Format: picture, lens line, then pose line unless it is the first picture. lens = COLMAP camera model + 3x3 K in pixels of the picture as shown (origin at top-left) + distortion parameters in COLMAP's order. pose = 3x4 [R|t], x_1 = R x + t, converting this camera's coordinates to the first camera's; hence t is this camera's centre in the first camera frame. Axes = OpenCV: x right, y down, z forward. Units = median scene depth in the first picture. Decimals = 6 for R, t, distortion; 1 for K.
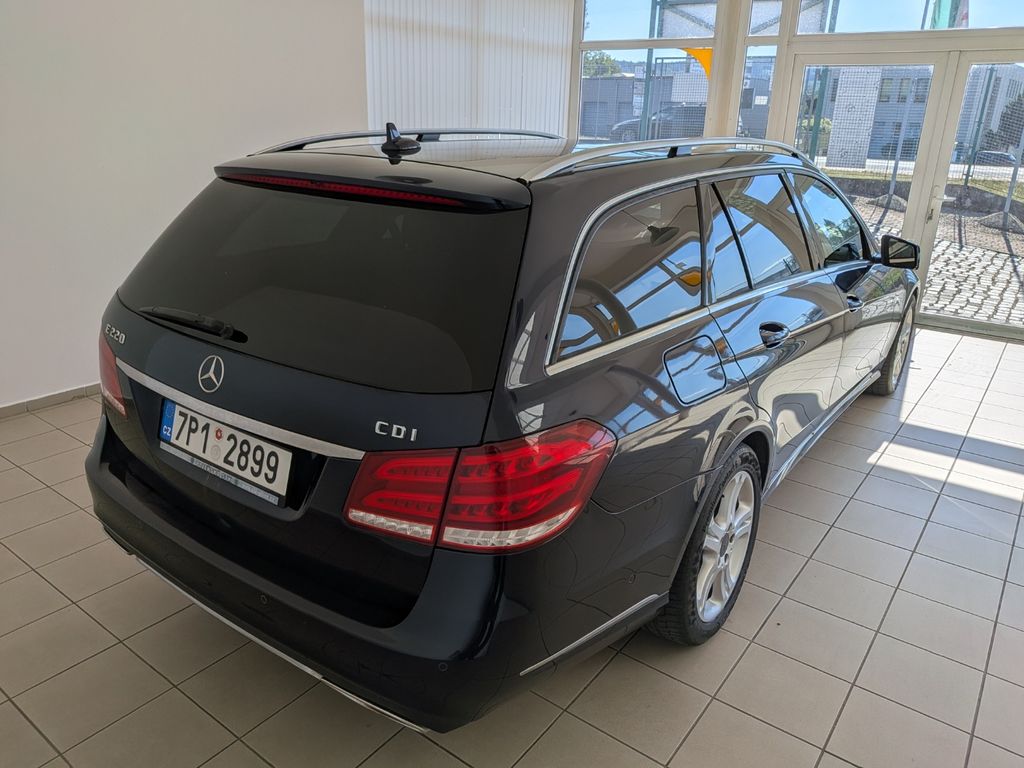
lens RADIAL K [[728.5, 0, 512.0], [0, 728.5, 384.0], [0, 0, 1]] dist [0.003123, 0.000870]
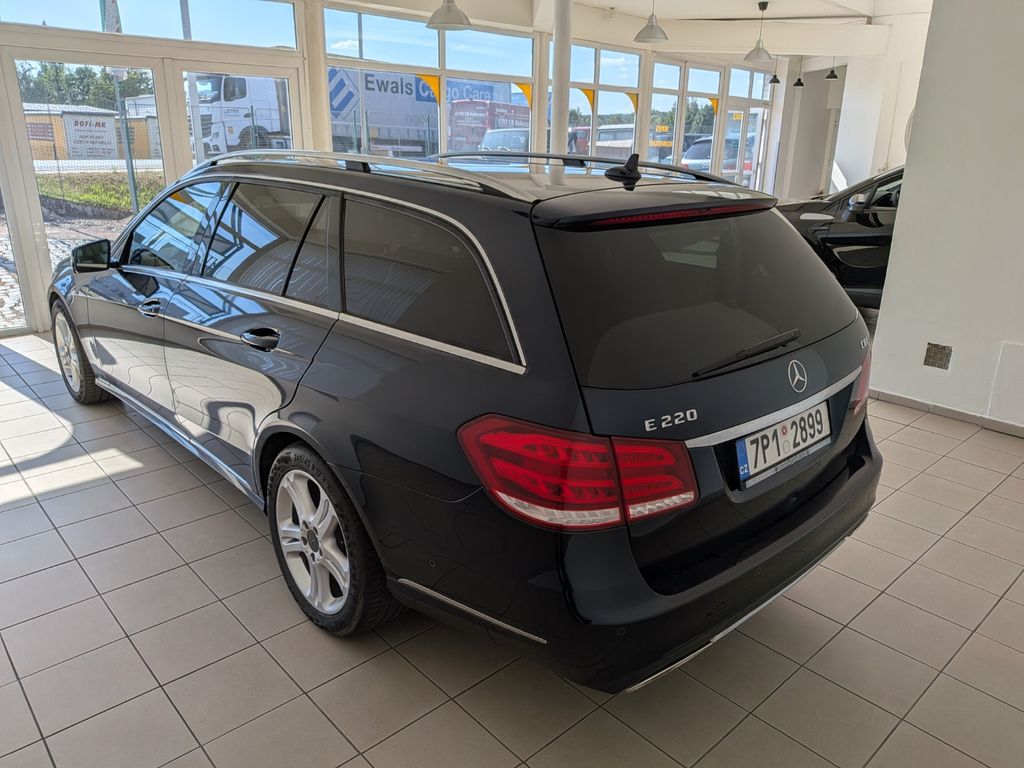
lens RADIAL K [[782.1, 0, 512.0], [0, 782.1, 384.0], [0, 0, 1]] dist [0.000056, -0.000078]
pose [[0.192843, -0.330312, 0.923962, -1.511699], [0.332565, 0.907906, 0.255161, -0.429664], [-0.923153, 0.258071, 0.284933, 0.971760]]
